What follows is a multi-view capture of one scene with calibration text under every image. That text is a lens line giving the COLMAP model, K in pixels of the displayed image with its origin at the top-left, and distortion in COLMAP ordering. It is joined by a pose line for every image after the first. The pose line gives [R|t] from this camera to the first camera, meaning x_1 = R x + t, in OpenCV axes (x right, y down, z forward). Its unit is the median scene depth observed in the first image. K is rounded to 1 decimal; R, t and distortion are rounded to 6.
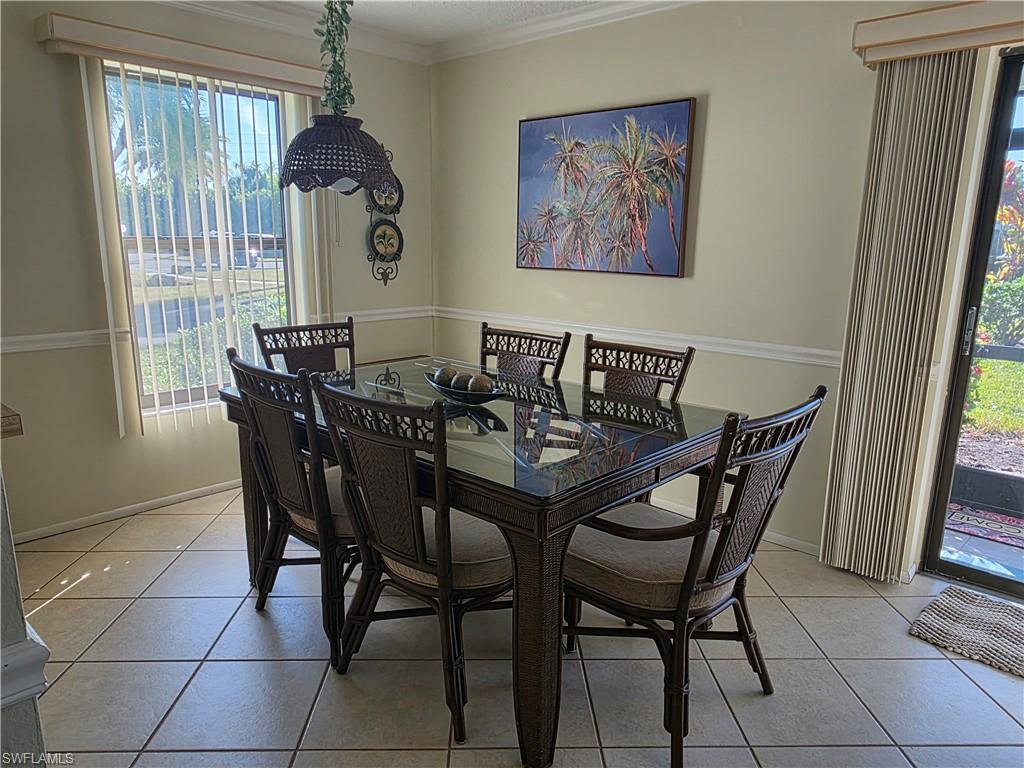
lens RADIAL K [[698.2, 0, 509.3], [0, 698.2, 401.0], [0, 0, 1]] dist [0.015805, -0.002619]
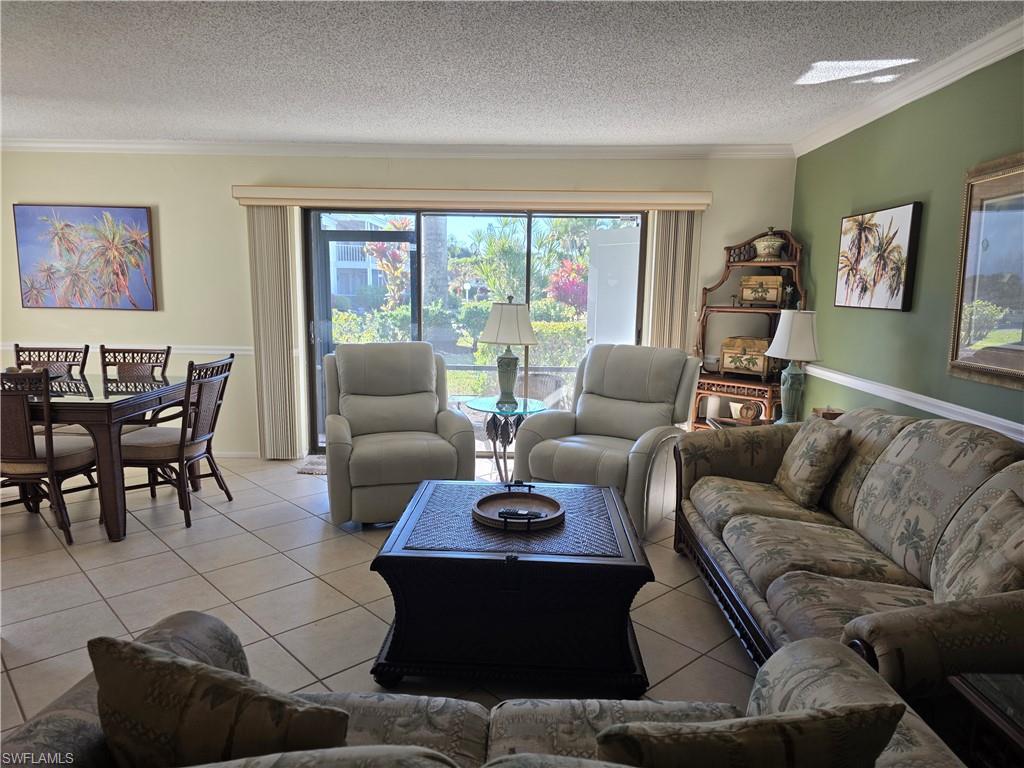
lens RADIAL K [[698.2, 0, 515.3], [0, 698.2, 391.5], [0, 0, 1]] dist [0.015805, -0.002619]
pose [[0.749176, -0.103800, 0.654188, -0.258867], [0.146528, 0.989147, -0.010856, 0.180094], [-0.645961, 0.103990, 0.756254, -0.912486]]
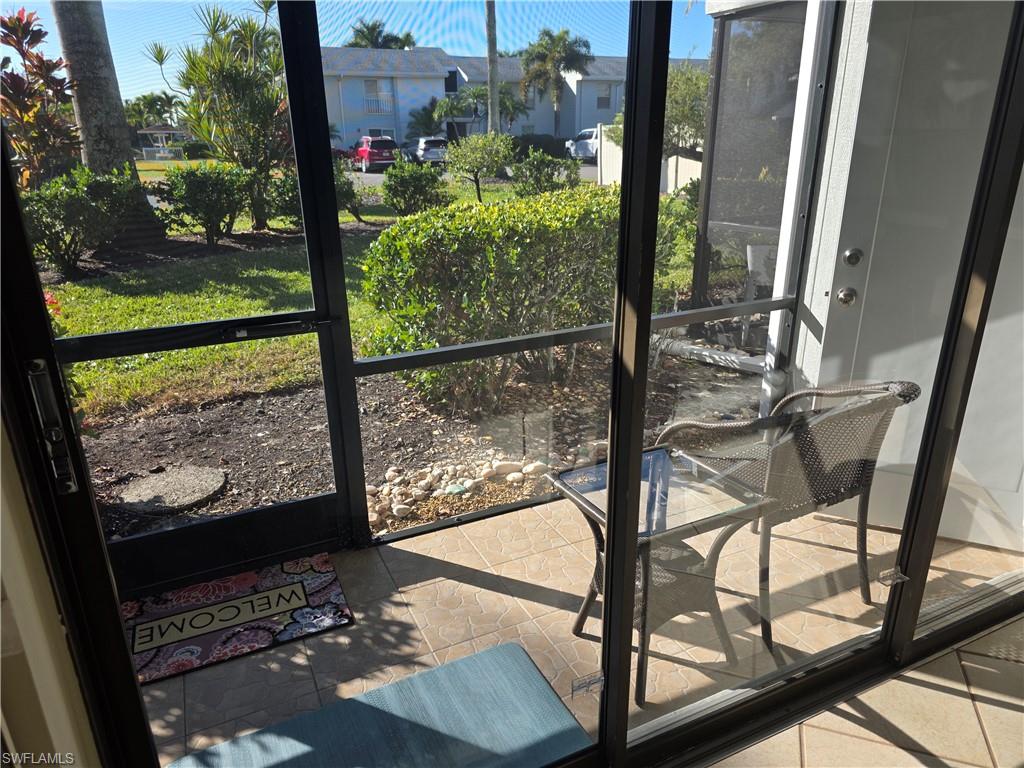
lens RADIAL K [[698.2, 0, 510.4], [0, 698.2, 386.1], [0, 0, 1]] dist [0.015805, -0.002619]
pose [[0.366360, -0.336763, 0.867393, 0.428048], [0.235113, 0.935461, 0.263886, -0.144186], [-0.900279, 0.107258, 0.421892, 0.627785]]
